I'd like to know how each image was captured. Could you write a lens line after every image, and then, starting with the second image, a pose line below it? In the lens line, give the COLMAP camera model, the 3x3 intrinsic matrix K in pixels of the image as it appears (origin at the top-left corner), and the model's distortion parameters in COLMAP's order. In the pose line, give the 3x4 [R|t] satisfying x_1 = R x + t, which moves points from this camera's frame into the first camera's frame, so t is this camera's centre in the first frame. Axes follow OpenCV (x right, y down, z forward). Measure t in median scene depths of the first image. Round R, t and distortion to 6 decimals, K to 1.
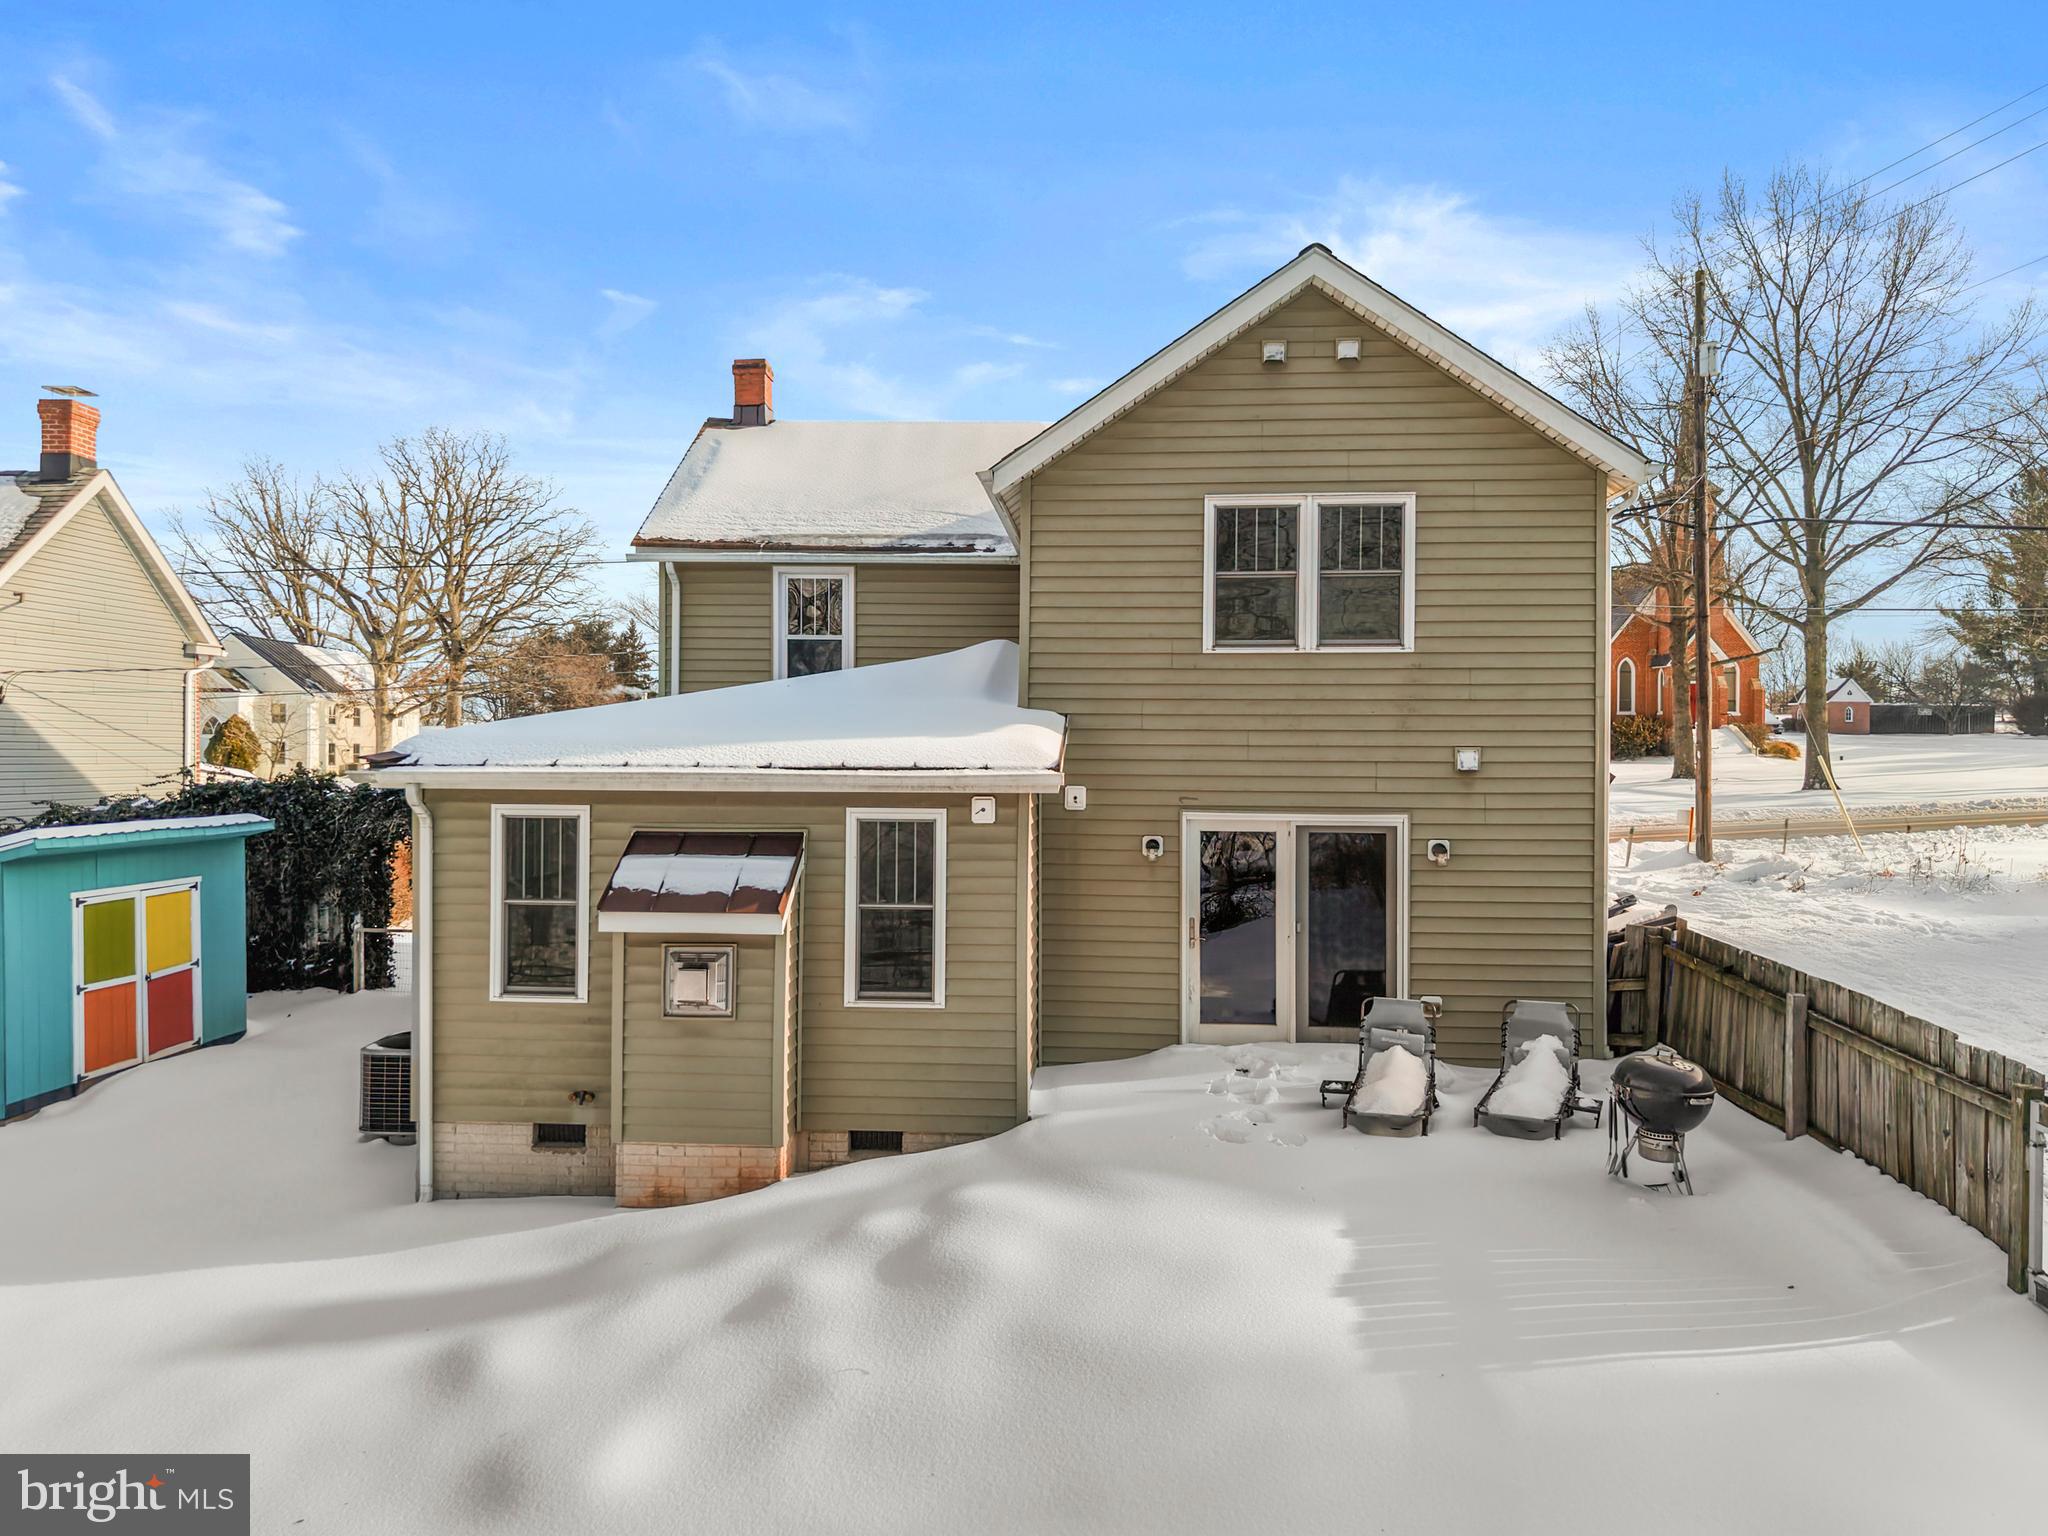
lens RADIAL K [[1435.8, 0, 1024.0], [0, 1435.8, 768.0], [0, 0, 1]] dist [0.029759, -0.004843]
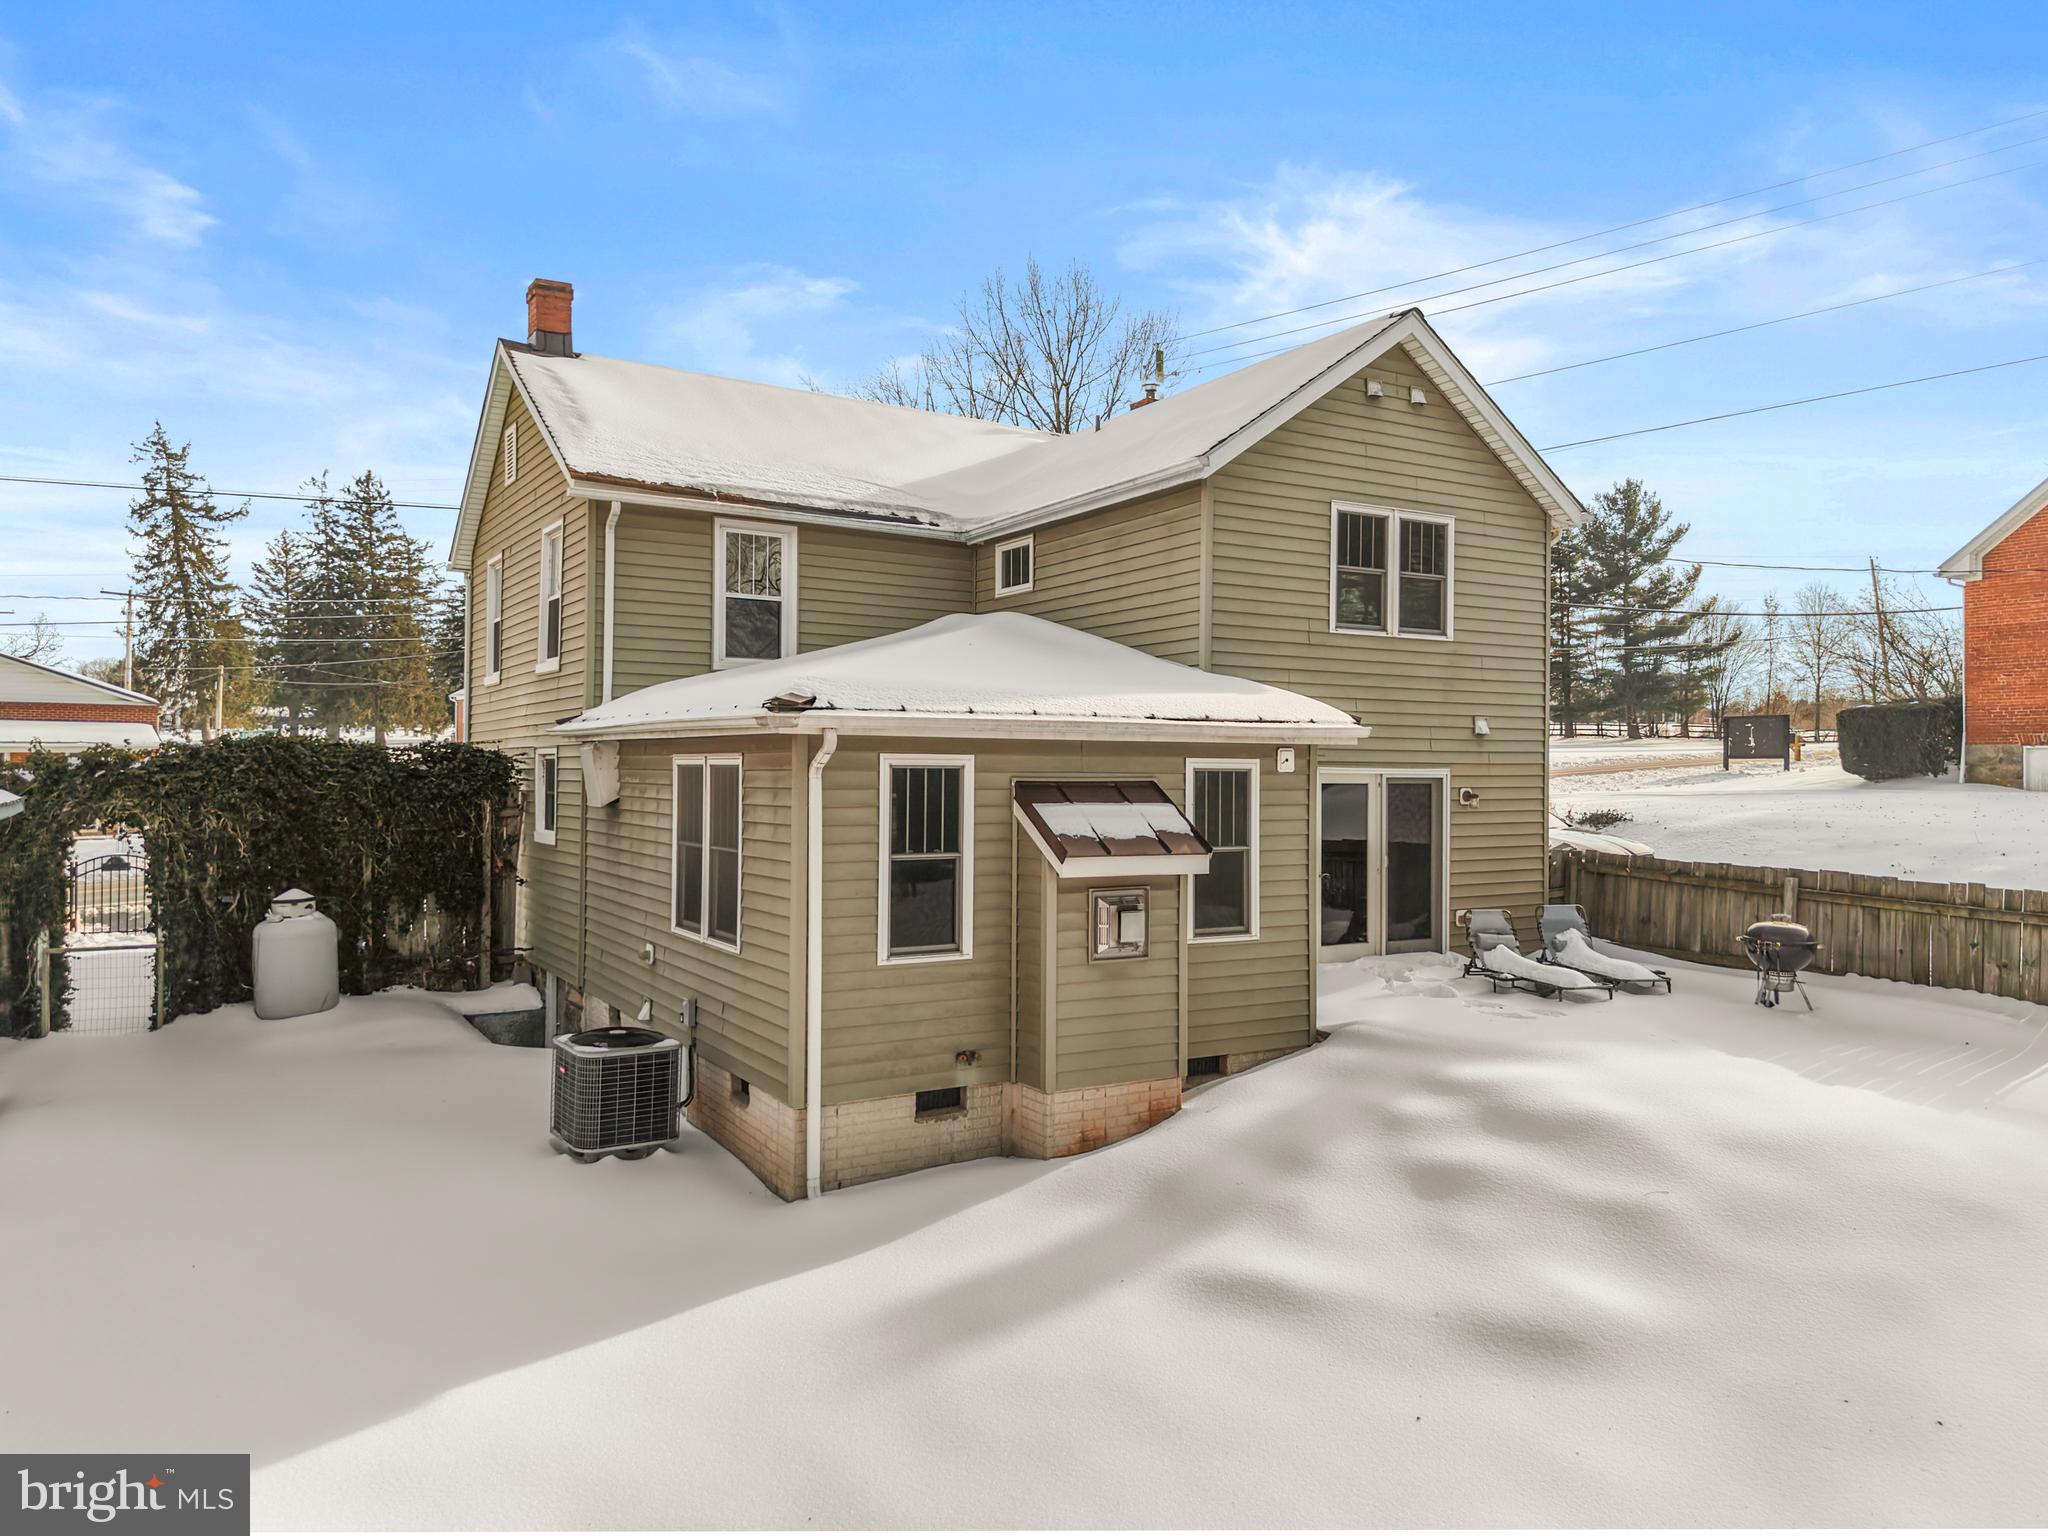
lens RADIAL K [[1411.7, 0, 1028.0], [0, 1411.7, 762.3], [0, 0, 1]] dist [0.058659, -0.053481]
pose [[0.818094, 0.002046, 0.575081, -0.812144], [0.001700, 0.999981, -0.005976, 0.036294], [-0.575082, 0.005866, 0.818075, 0.200583]]
